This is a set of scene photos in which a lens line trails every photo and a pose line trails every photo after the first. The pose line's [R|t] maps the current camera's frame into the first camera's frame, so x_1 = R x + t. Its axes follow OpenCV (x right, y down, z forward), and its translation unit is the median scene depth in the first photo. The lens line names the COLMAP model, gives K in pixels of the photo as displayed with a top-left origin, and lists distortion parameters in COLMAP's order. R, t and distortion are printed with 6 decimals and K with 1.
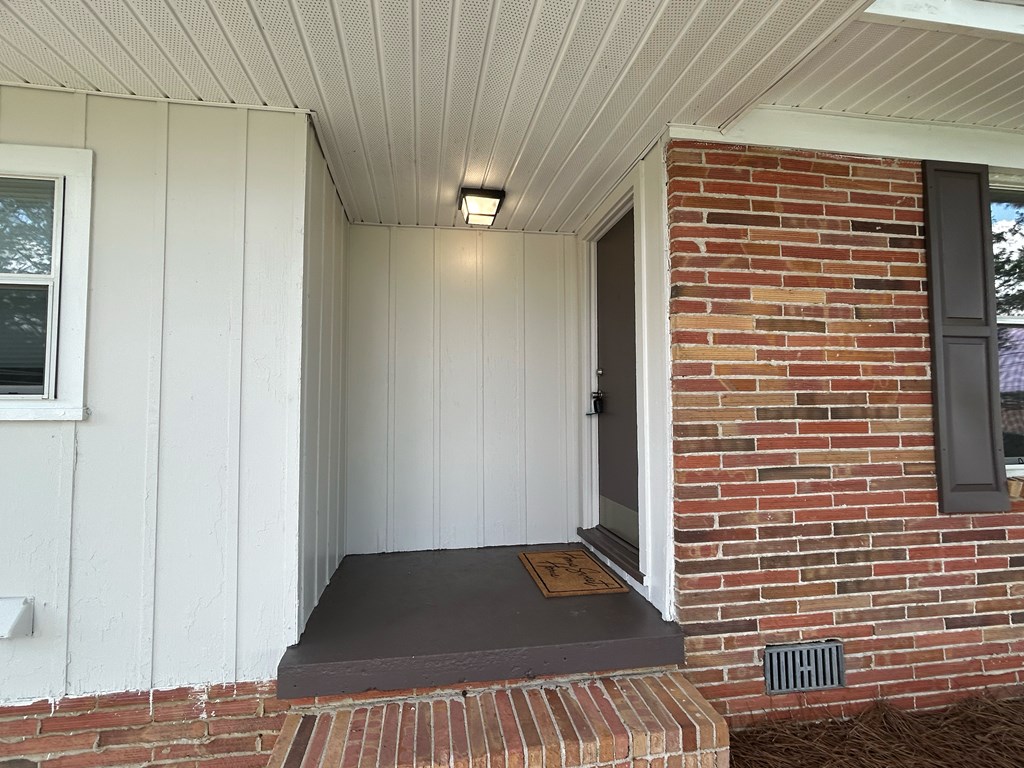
lens RADIAL K [[492.4, 0, 510.2], [0, 492.4, 383.7], [0, 0, 1]] dist [-0.003025, -0.000619]
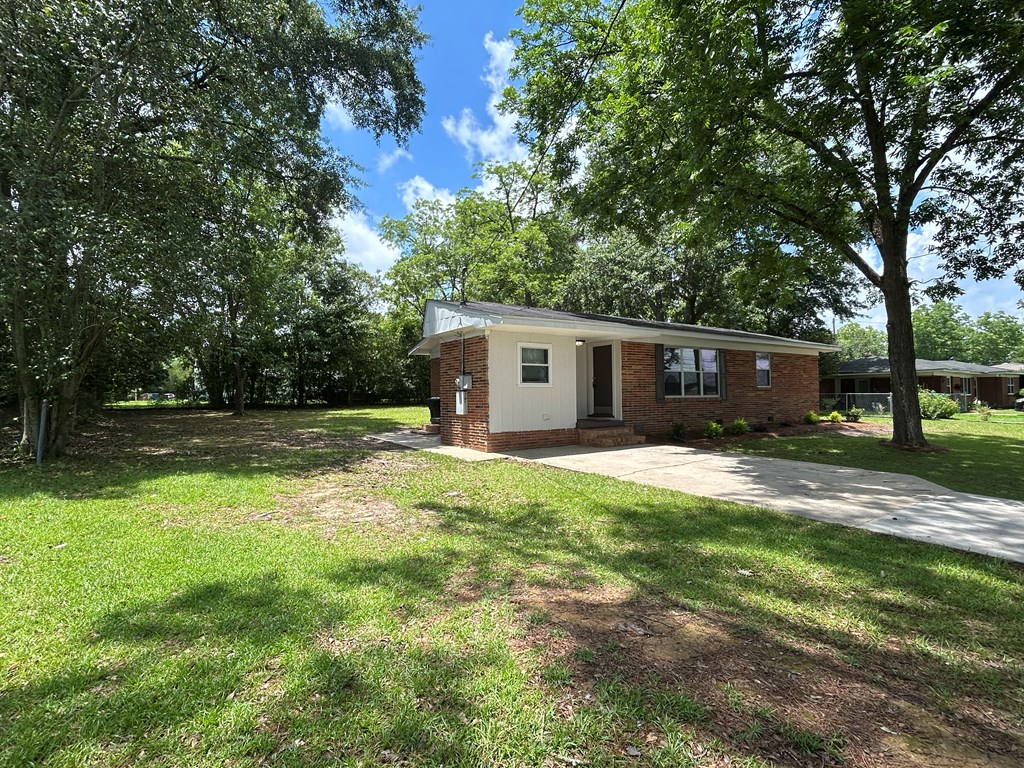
lens RADIAL K [[492.4, 0, 510.2], [0, 492.4, 383.7], [0, 0, 1]] dist [-0.003025, -0.000619]
pose [[0.908473, 0.003396, 0.417929, -3.418180], [-0.020105, 0.999164, 0.035584, -0.165631], [-0.417459, -0.040730, 0.907783, -3.891628]]
